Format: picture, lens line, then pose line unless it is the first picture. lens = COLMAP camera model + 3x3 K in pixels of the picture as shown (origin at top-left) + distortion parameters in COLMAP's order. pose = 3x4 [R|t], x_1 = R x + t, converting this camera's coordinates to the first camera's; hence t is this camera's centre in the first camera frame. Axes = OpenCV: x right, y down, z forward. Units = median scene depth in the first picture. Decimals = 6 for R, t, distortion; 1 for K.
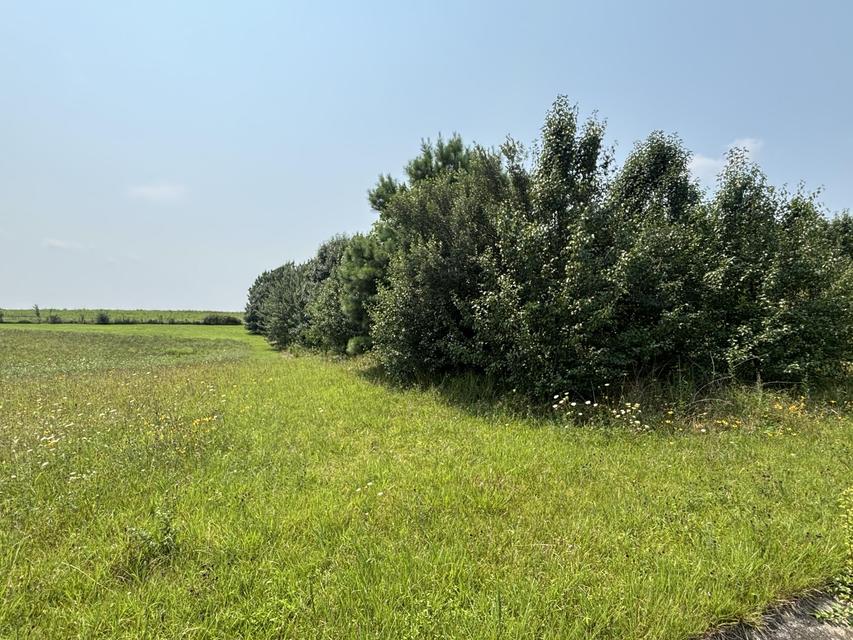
lens RADIAL K [[483.7, 0, 427.3], [0, 483.7, 320.9], [0, 0, 1]] dist [0.053911, -0.064523]
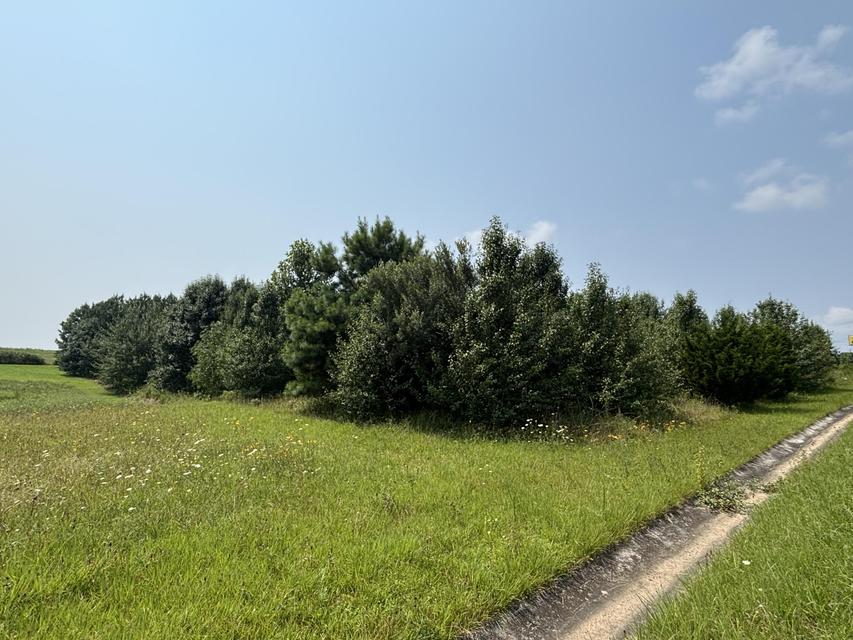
lens RADIAL K [[483.7, 0, 427.3], [0, 483.7, 320.9], [0, 0, 1]] dist [0.053911, -0.064523]
pose [[0.940957, 0.056662, 0.333752, -0.278361], [-0.024796, 0.994781, -0.098978, -0.001740], [-0.337618, 0.084858, 0.937450, -0.190139]]
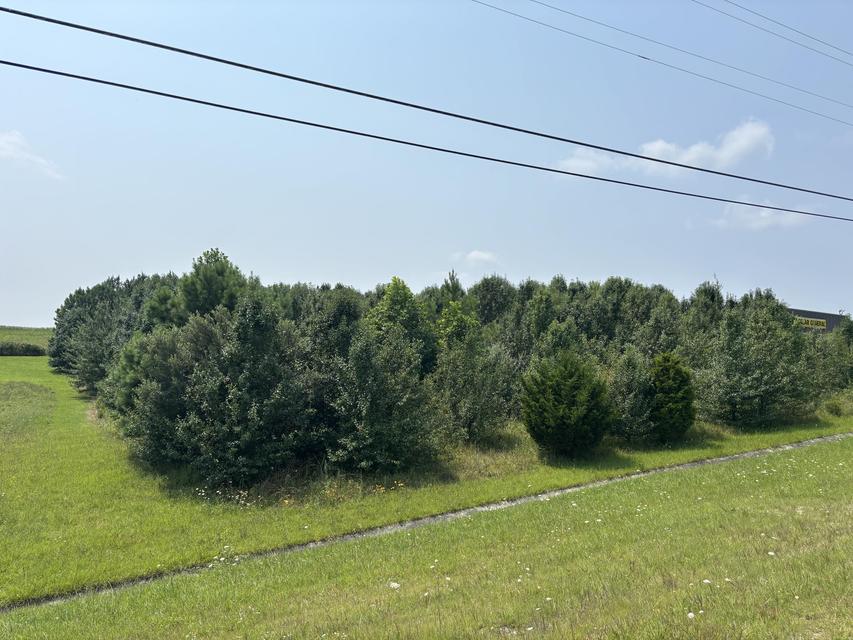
lens RADIAL K [[653.8, 0, 425.5], [0, 653.8, 325.3], [0, 0, 1]] dist [0.055556, -0.066387]
pose [[0.988708, 0.019440, 0.148588, 0.368754], [-0.017302, 0.999728, -0.015669, -0.221866], [-0.148852, 0.012921, 0.988775, -0.806330]]
